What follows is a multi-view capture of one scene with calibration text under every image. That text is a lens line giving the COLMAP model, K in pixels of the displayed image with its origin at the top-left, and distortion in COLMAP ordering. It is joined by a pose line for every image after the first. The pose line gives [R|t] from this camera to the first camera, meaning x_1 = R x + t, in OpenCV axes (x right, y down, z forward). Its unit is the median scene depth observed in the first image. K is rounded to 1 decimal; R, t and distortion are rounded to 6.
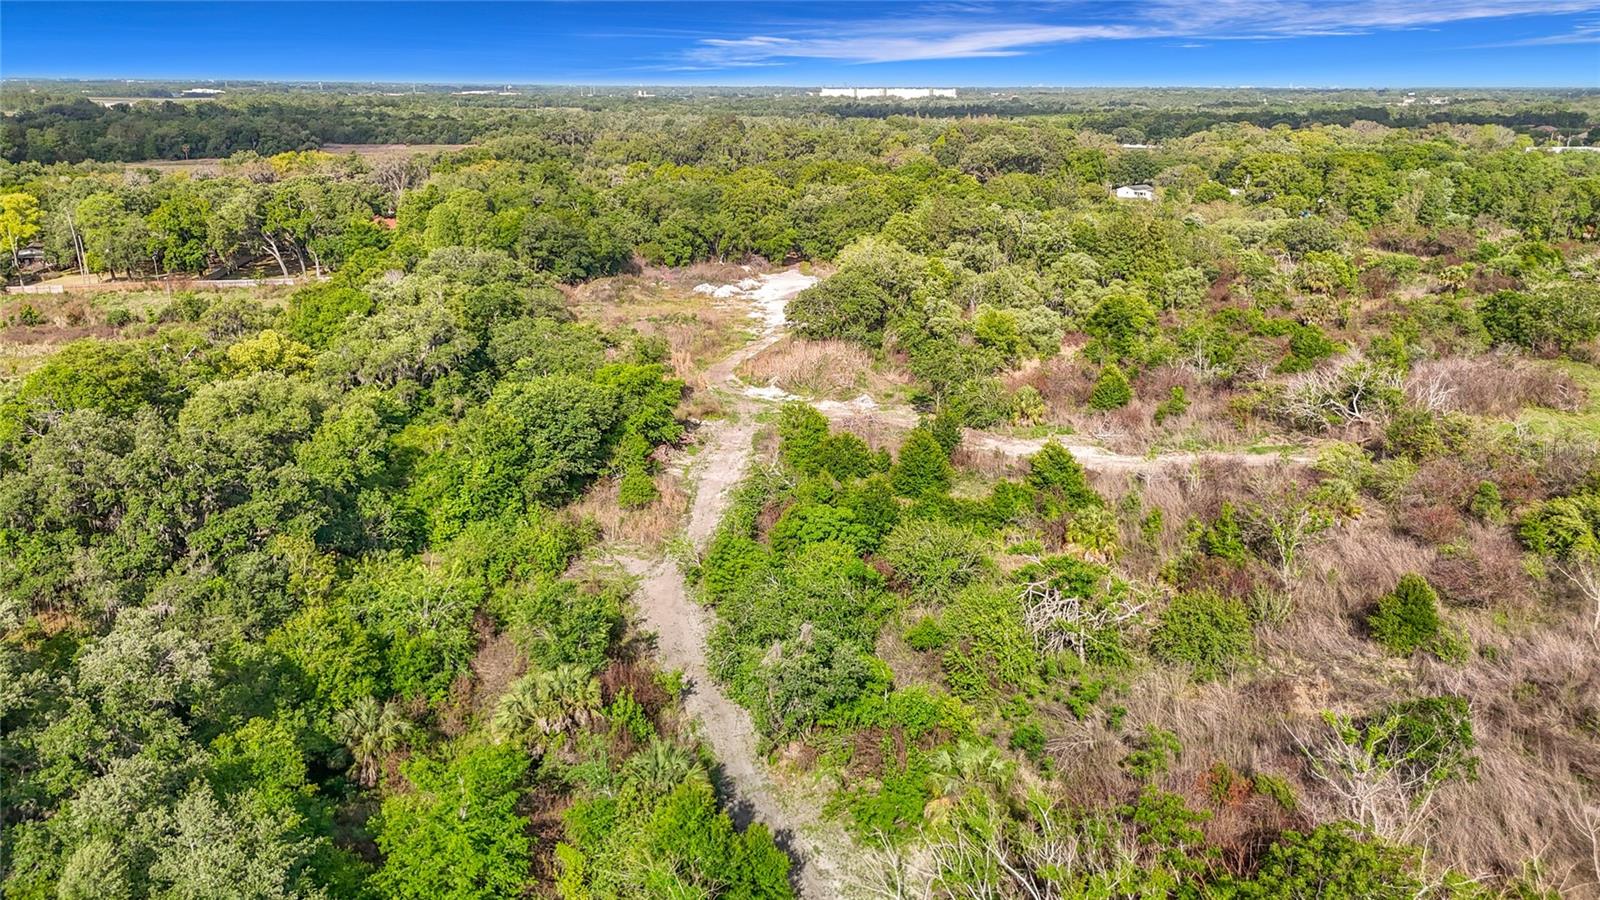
lens RADIAL K [[1216.5, 0, 786.7], [0, 1216.5, 452.2], [0, 0, 1]] dist [0.077220, -0.108466]
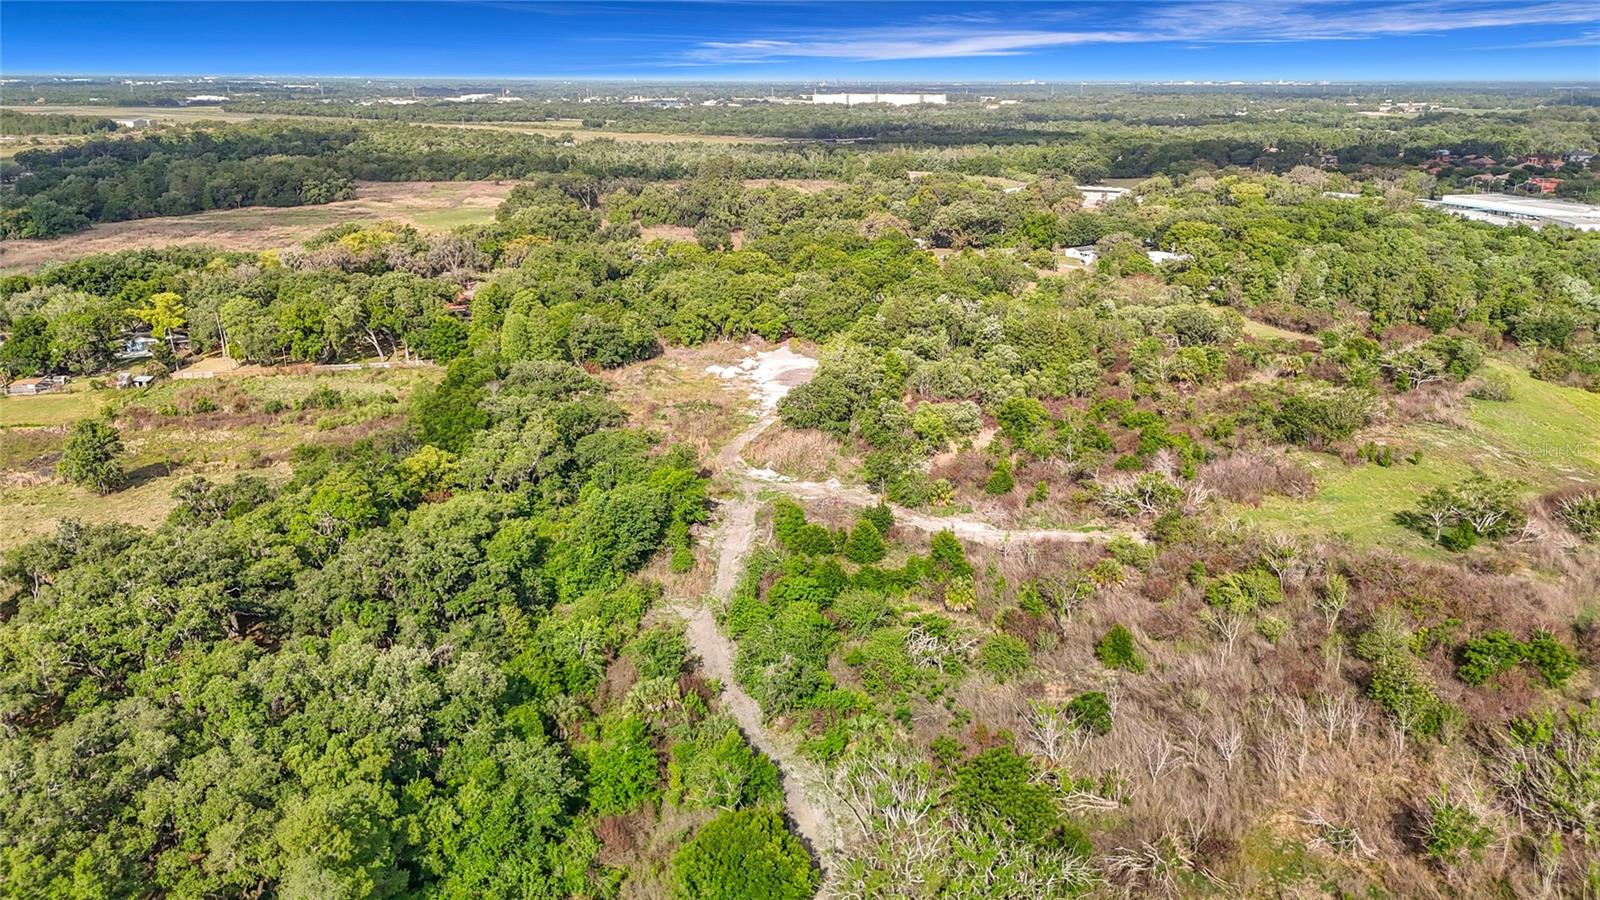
lens RADIAL K [[1216.5, 0, 786.7], [0, 1216.5, 452.2], [0, 0, 1]] dist [0.077220, -0.108466]
pose [[0.999987, -0.003247, 0.003913, 0.004671], [0.003223, 0.999976, 0.006058, -0.098150], [-0.003932, -0.006045, 0.999974, -0.474915]]
